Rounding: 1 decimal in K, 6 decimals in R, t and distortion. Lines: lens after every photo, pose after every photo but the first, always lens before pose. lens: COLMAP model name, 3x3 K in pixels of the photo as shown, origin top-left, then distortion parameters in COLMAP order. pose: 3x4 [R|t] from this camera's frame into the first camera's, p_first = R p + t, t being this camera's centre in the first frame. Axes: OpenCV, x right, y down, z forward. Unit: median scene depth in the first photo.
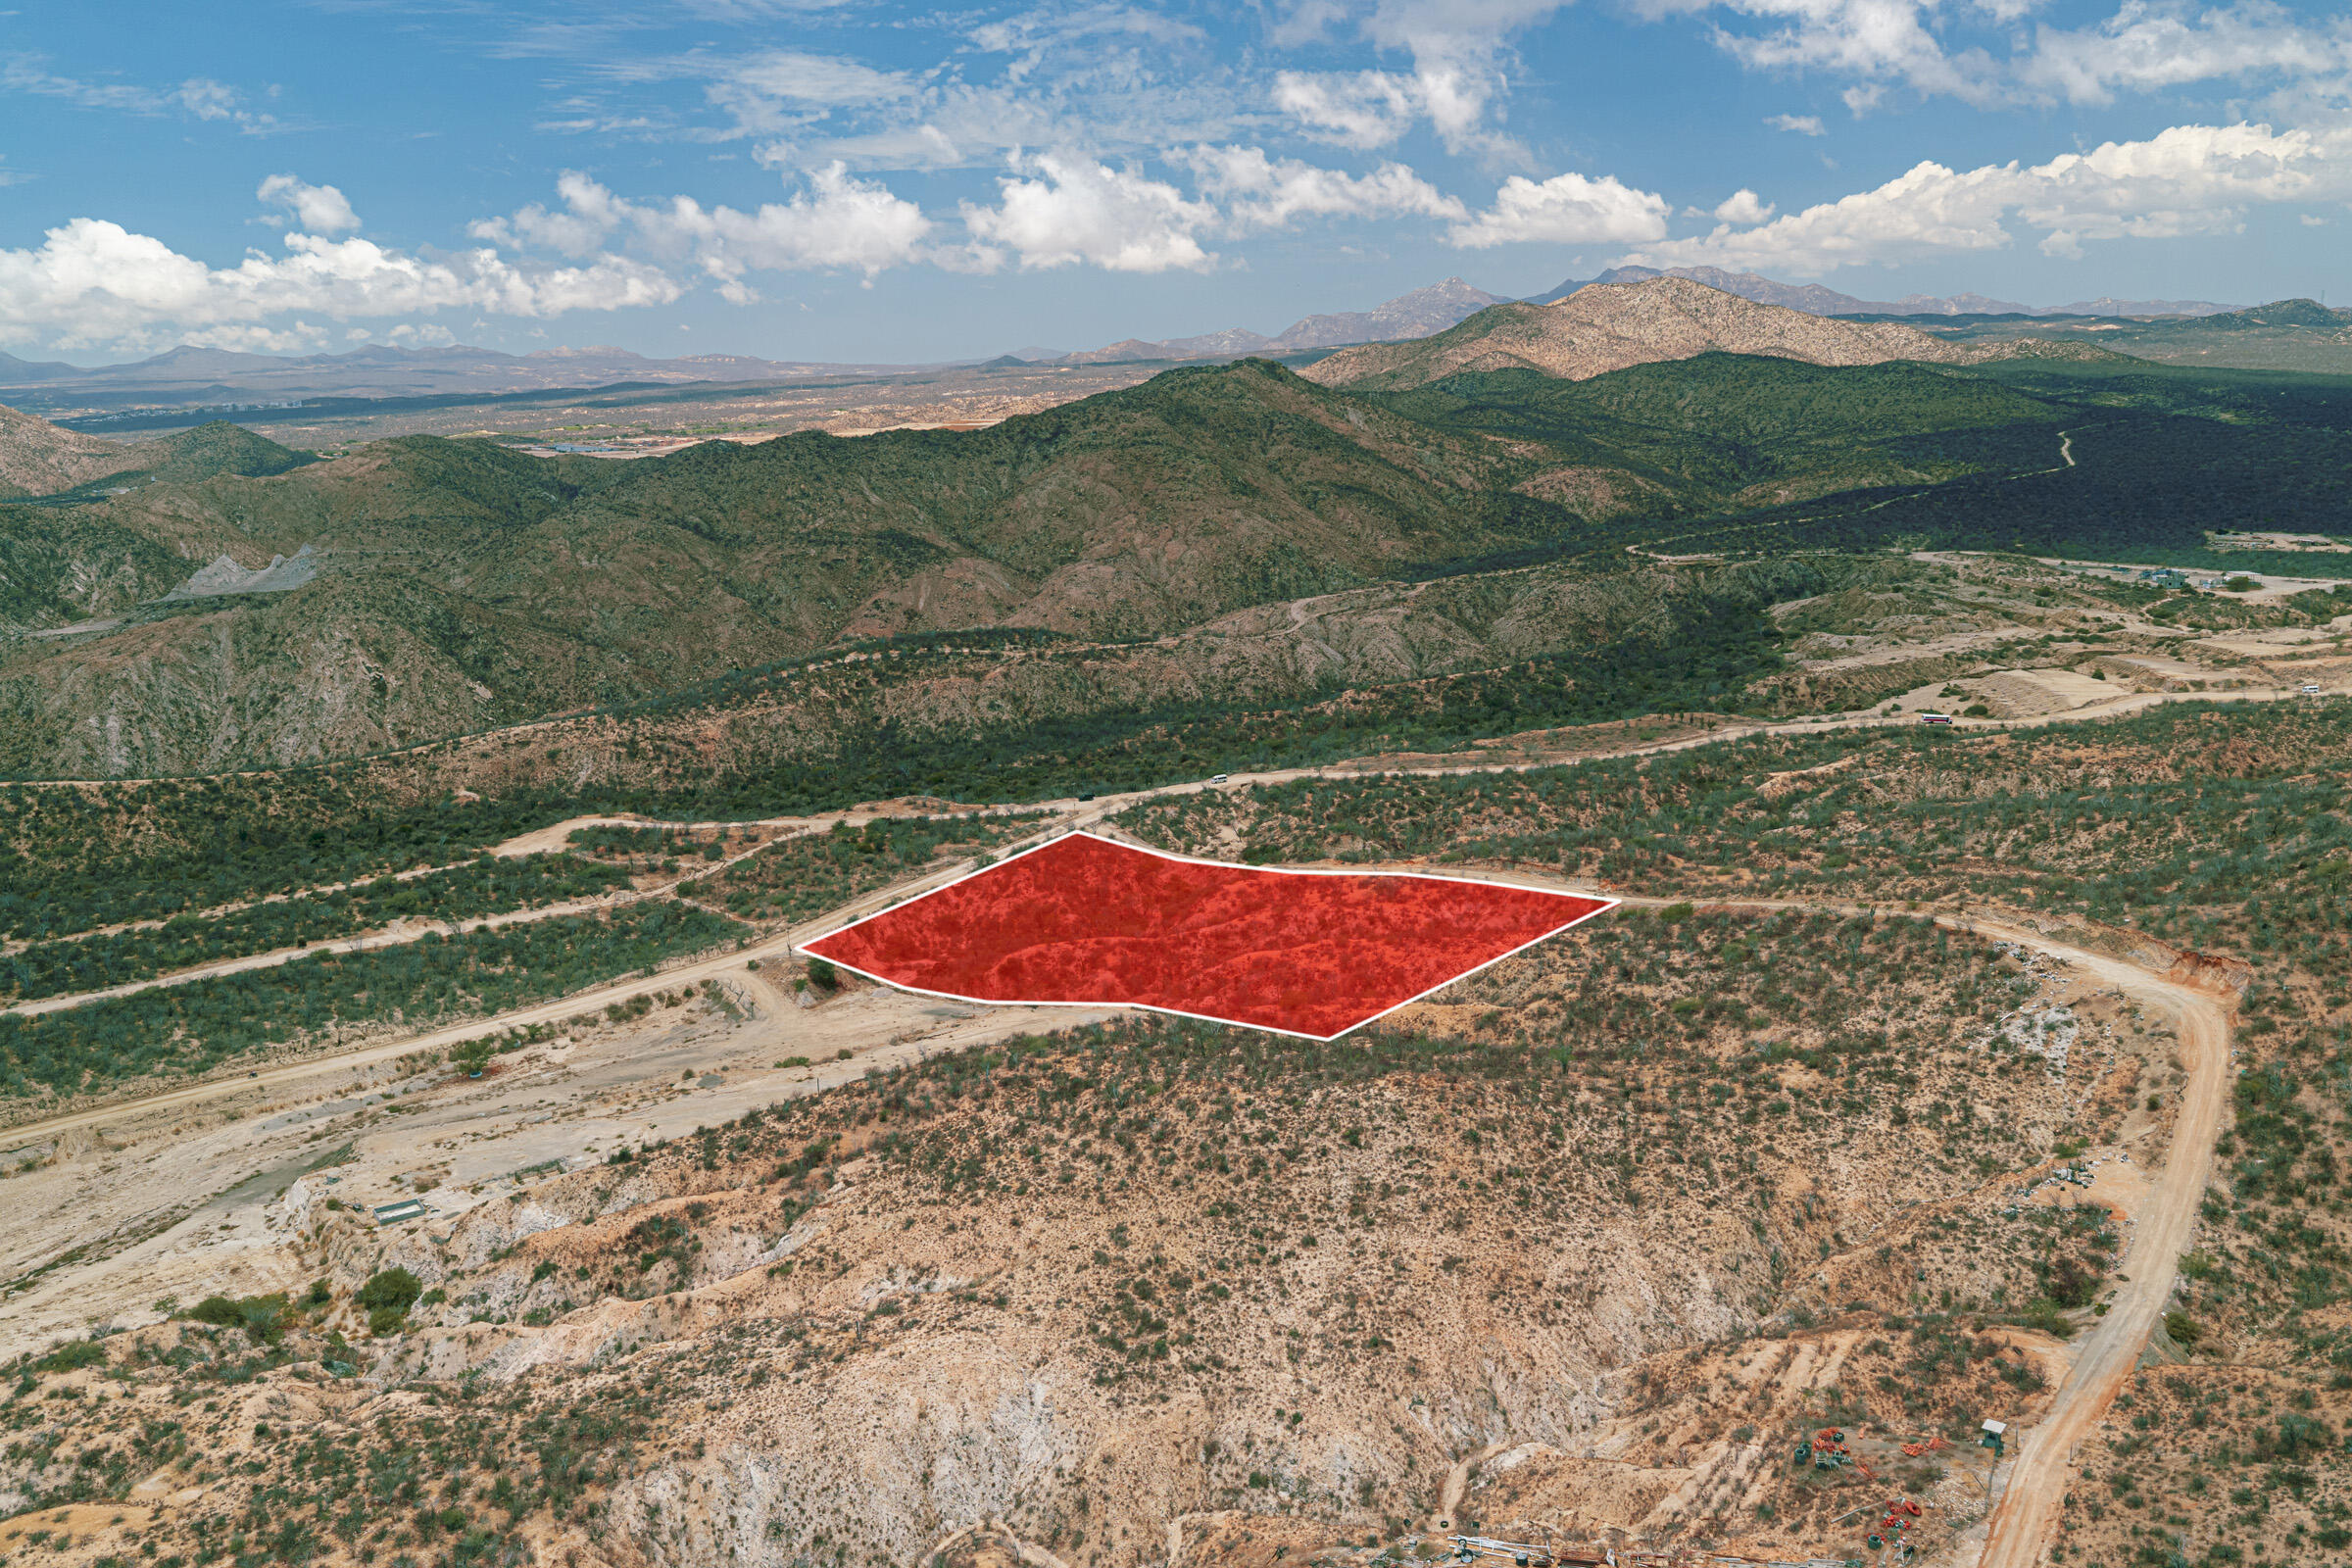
lens RADIAL K [[1942.9, 0, 1183.6], [0, 1942.9, 778.7], [0, 0, 1]] dist [0.029221, -0.053303]
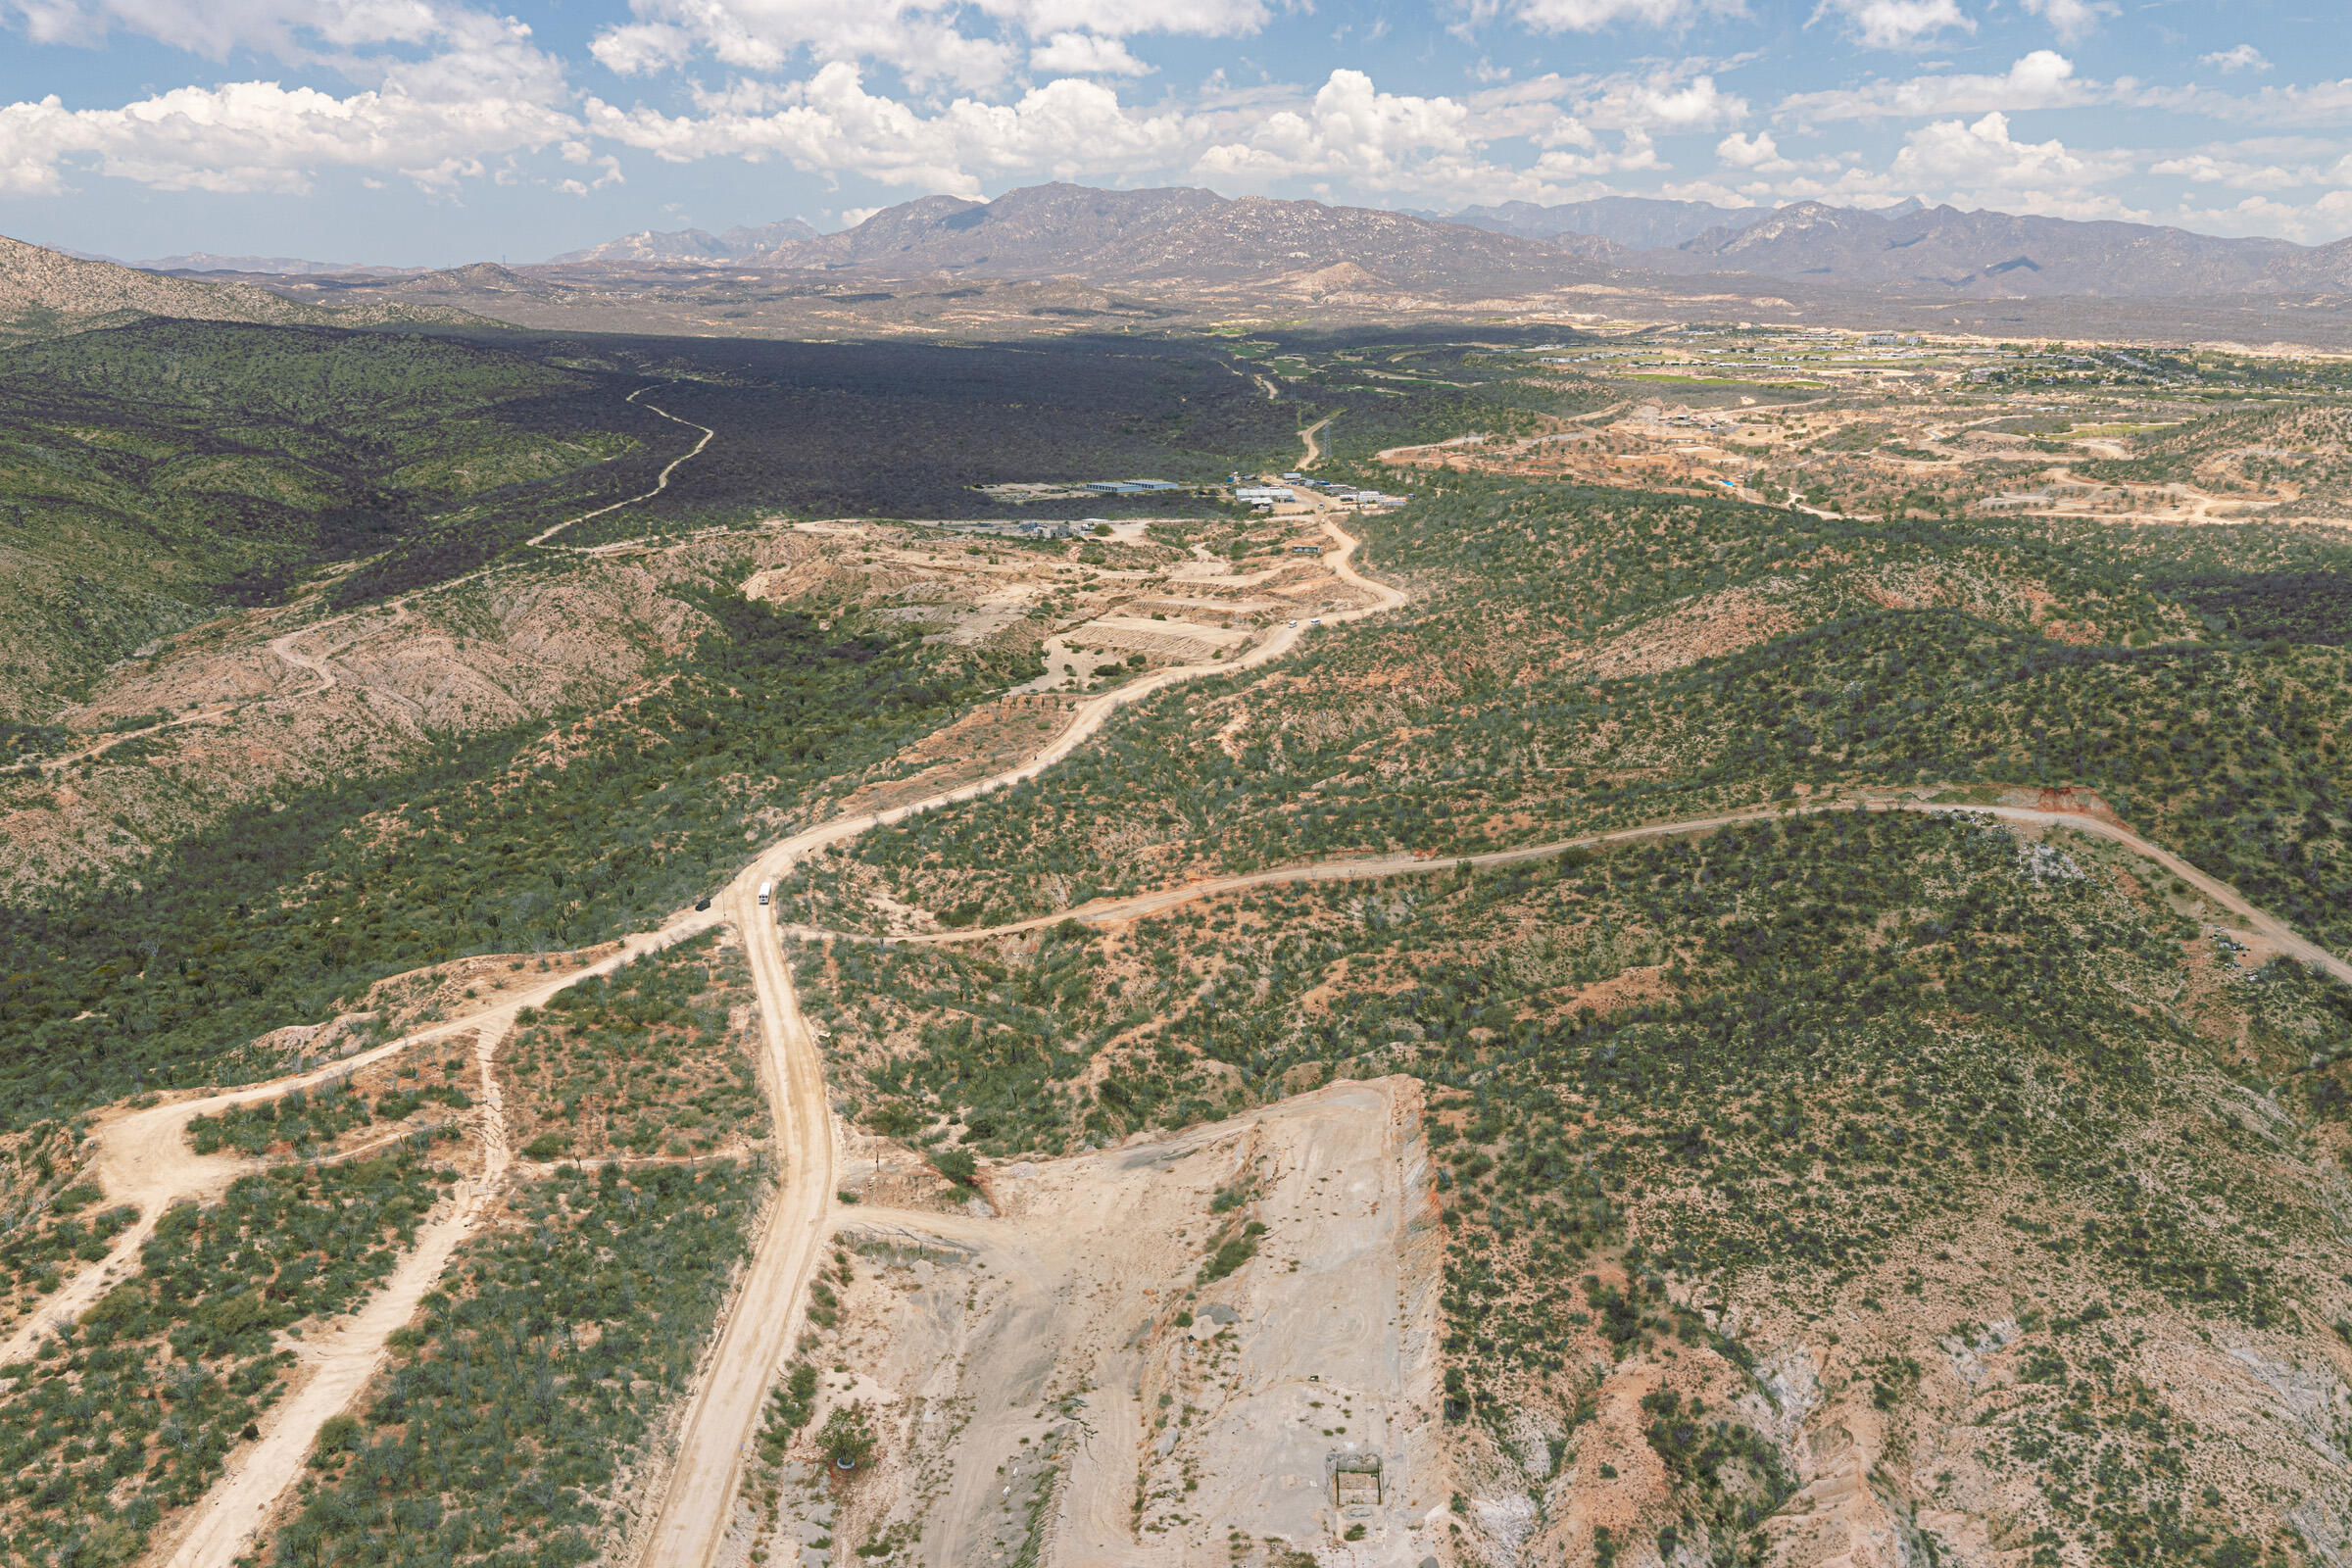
lens RADIAL K [[1942.9, 0, 1183.6], [0, 1942.9, 778.7], [0, 0, 1]] dist [0.029221, -0.053303]
pose [[0.621075, -0.178705, 0.763106, -0.820543], [0.161827, 0.981917, 0.098239, -0.136892], [-0.766862, 0.062477, 0.638763, 0.502045]]
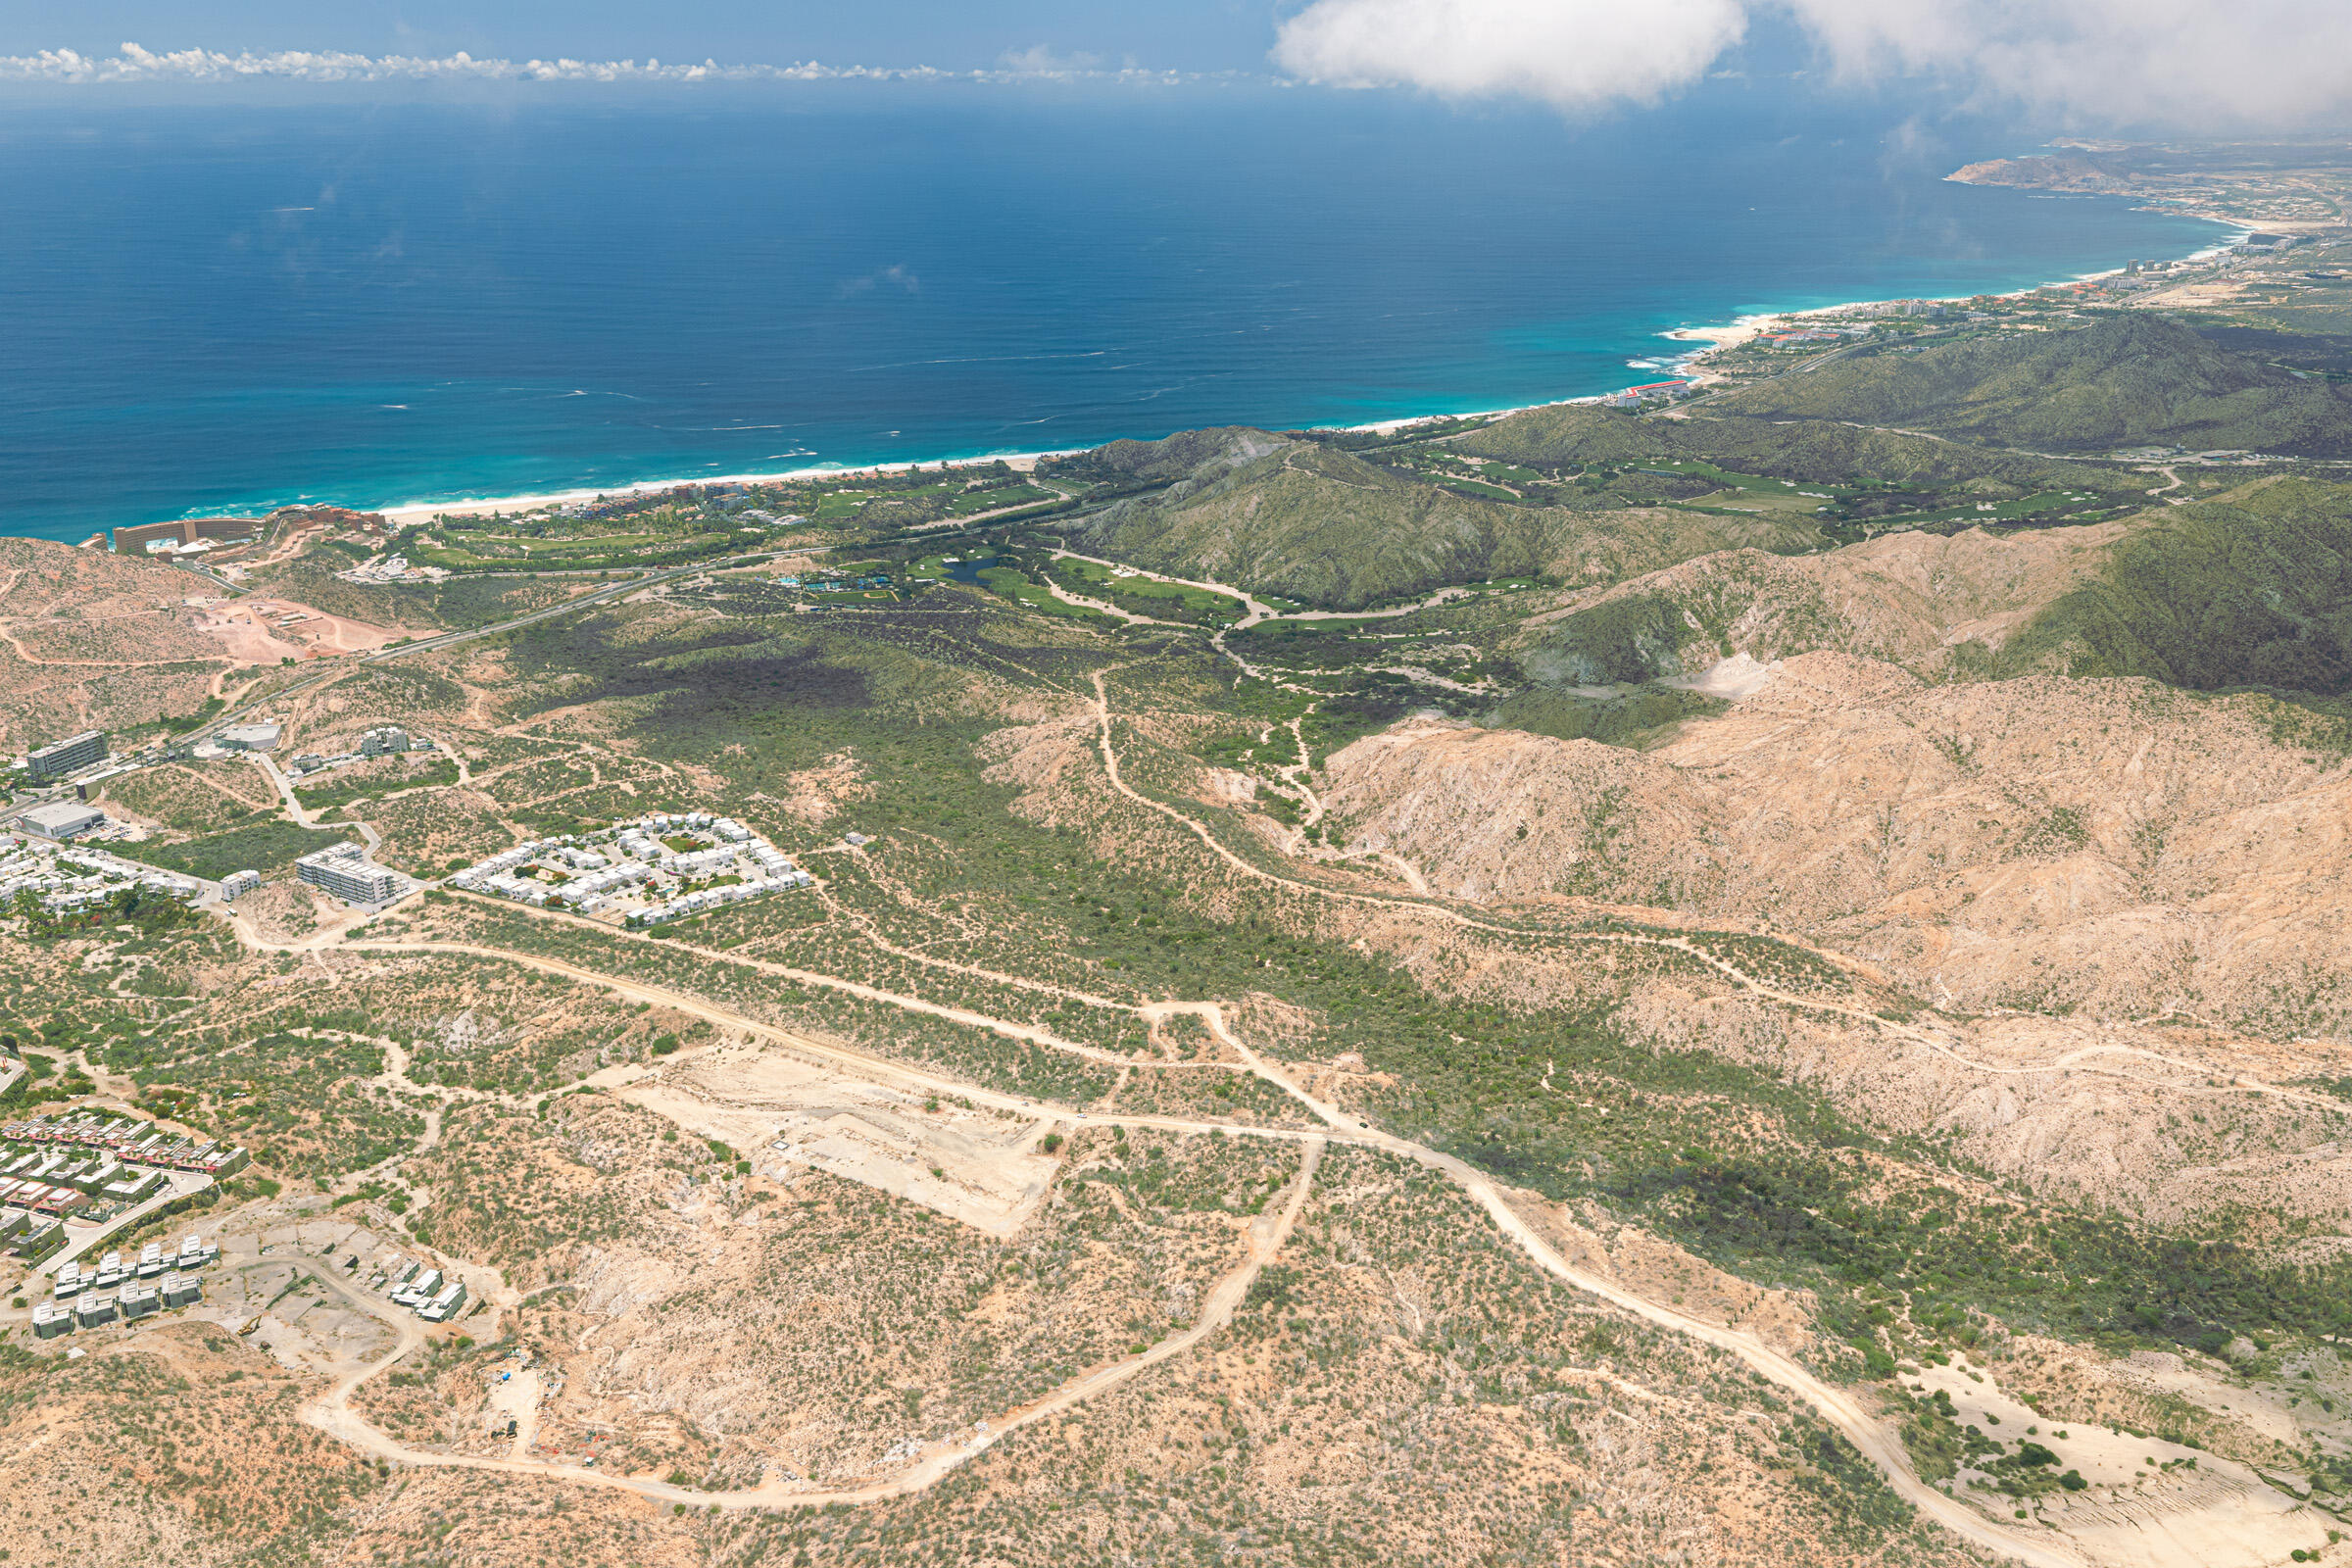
lens RADIAL K [[1942.9, 0, 1183.6], [0, 1942.9, 778.7], [0, 0, 1]] dist [0.029221, -0.053303]
pose [[0.355208, 0.329074, -0.874950, 1.841428], [-0.195315, 0.941456, 0.274794, -1.024209], [0.914155, 0.073282, 0.398686, 0.320307]]
